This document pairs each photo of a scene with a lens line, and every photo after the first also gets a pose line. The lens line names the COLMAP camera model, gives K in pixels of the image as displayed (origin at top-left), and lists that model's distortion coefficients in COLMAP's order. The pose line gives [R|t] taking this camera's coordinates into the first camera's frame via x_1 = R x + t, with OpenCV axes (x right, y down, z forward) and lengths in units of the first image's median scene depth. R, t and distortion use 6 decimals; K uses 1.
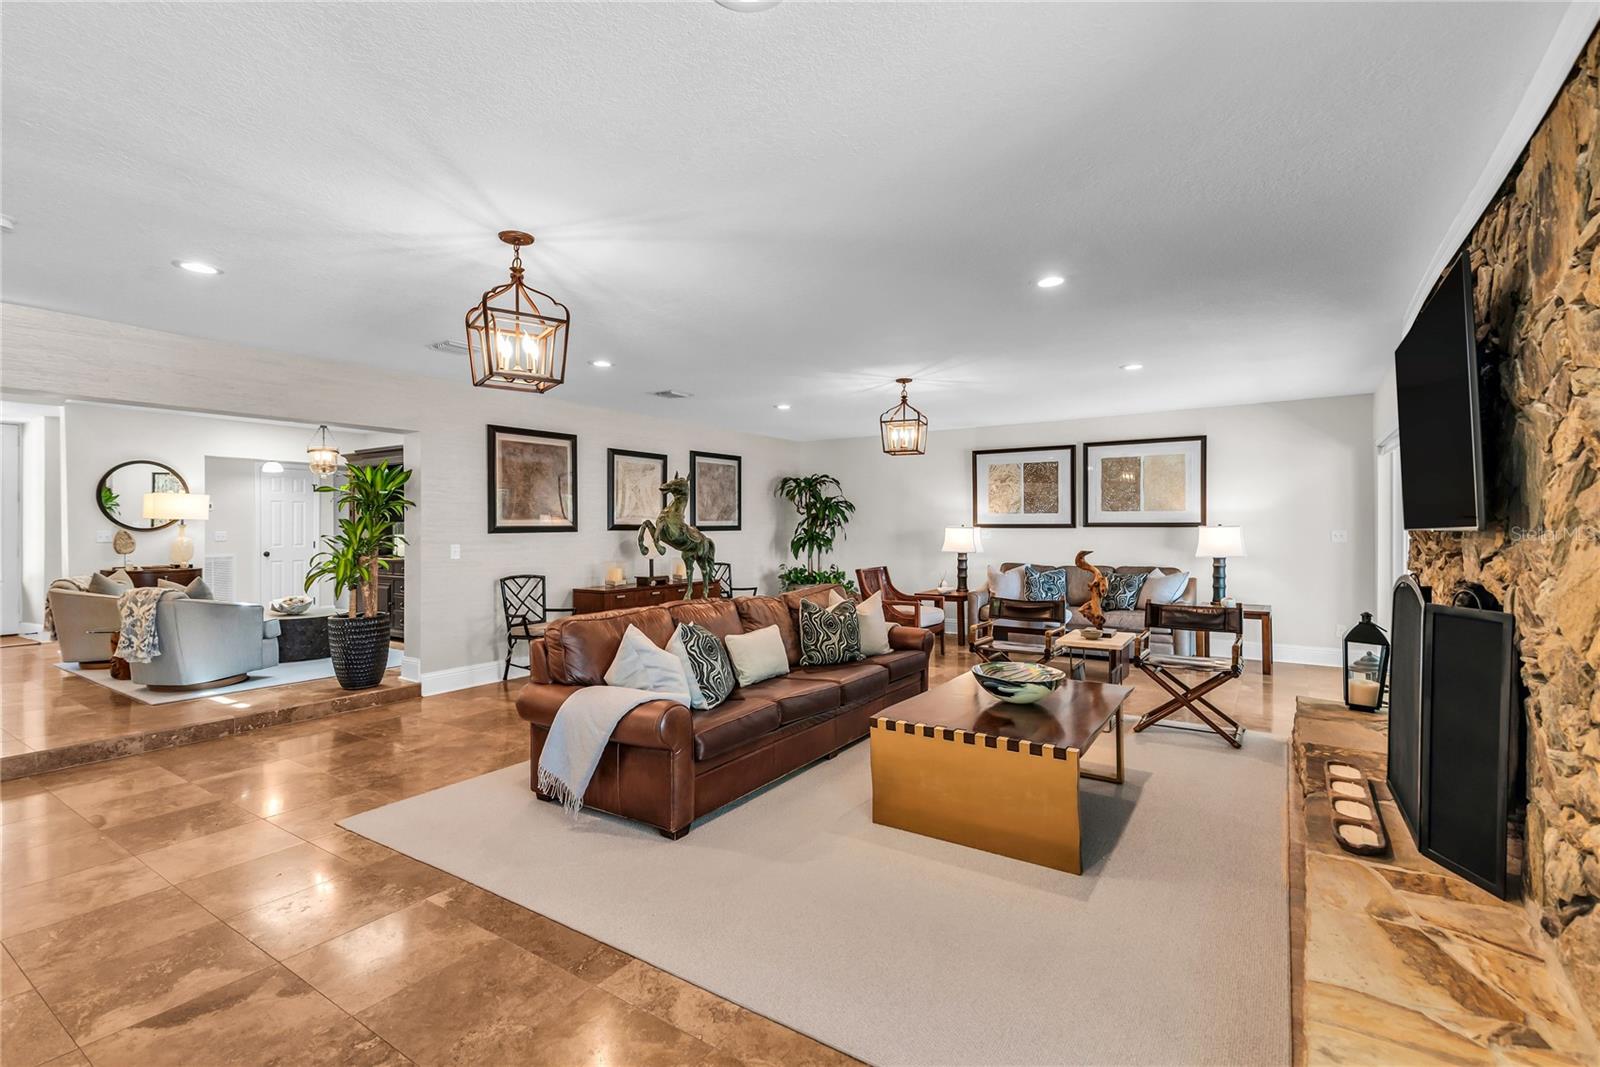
lens RADIAL K [[728.9, 0, 803.7], [0, 728.9, 526.1], [0, 0, 1]] dist [0.001313, -0.000031]
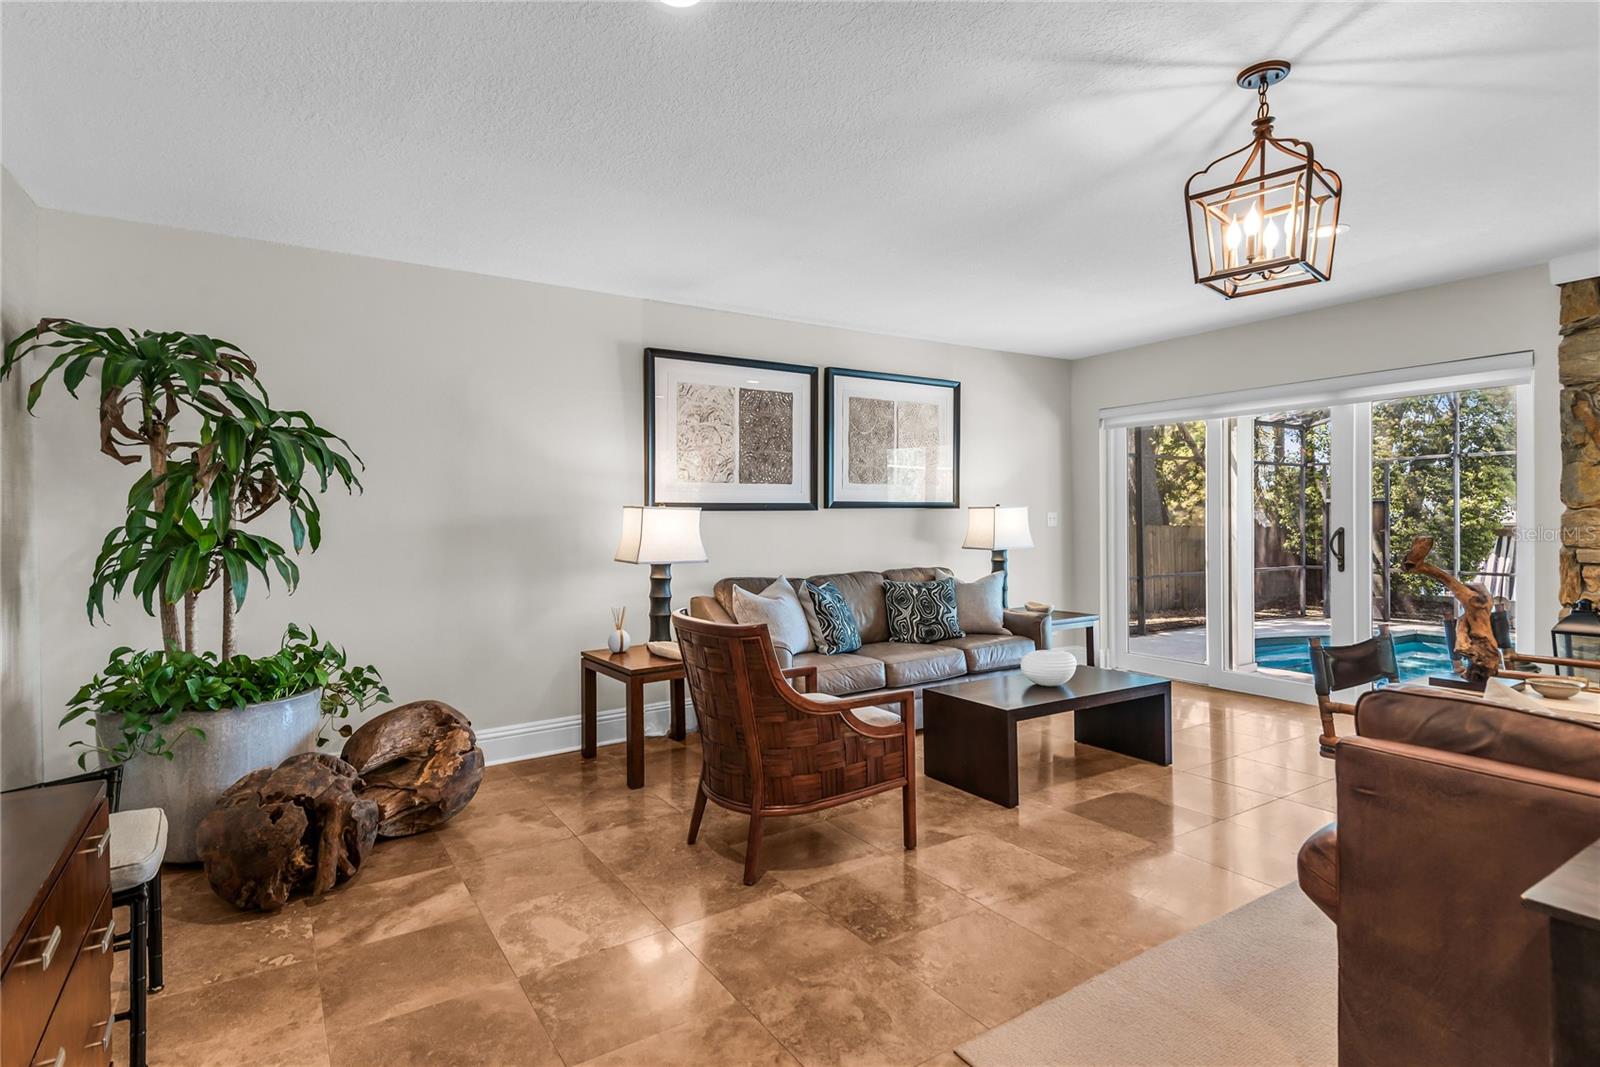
lens RADIAL K [[800.6, 0, 786.5], [0, 800.6, 528.5], [0, 0, 1]] dist [0.030961, -0.000434]
pose [[0.398886, -0.013523, 0.916901, -0.233120], [0.009522, 0.999898, 0.010604, 0.010371], [-0.916951, 0.004501, 0.398975, 0.784571]]
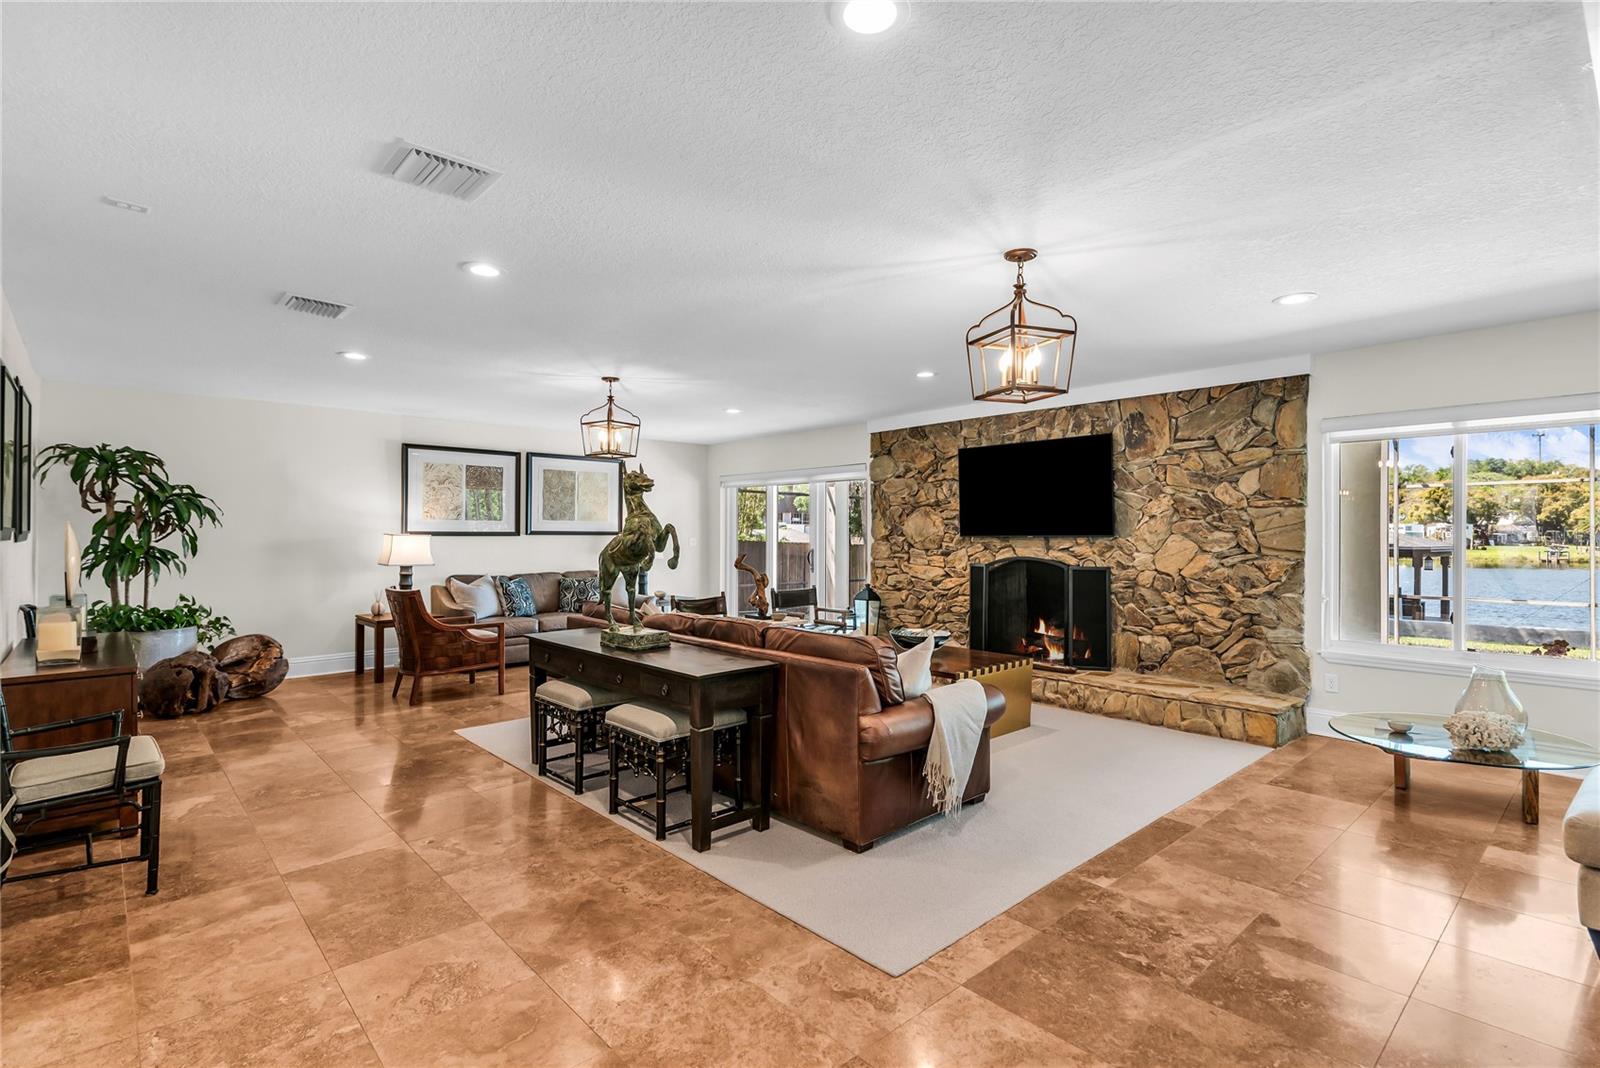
lens RADIAL K [[762.7, 0, 800.0], [0, 762.7, 534.0], [0, 0, 1]] dist [0.031913, -0.016109]
pose [[0.241623, 0.002019, 0.970368, -0.564543], [-0.001605, 0.999997, -0.001681, 0.001036], [-0.970369, -0.001151, 0.241626, 0.384054]]
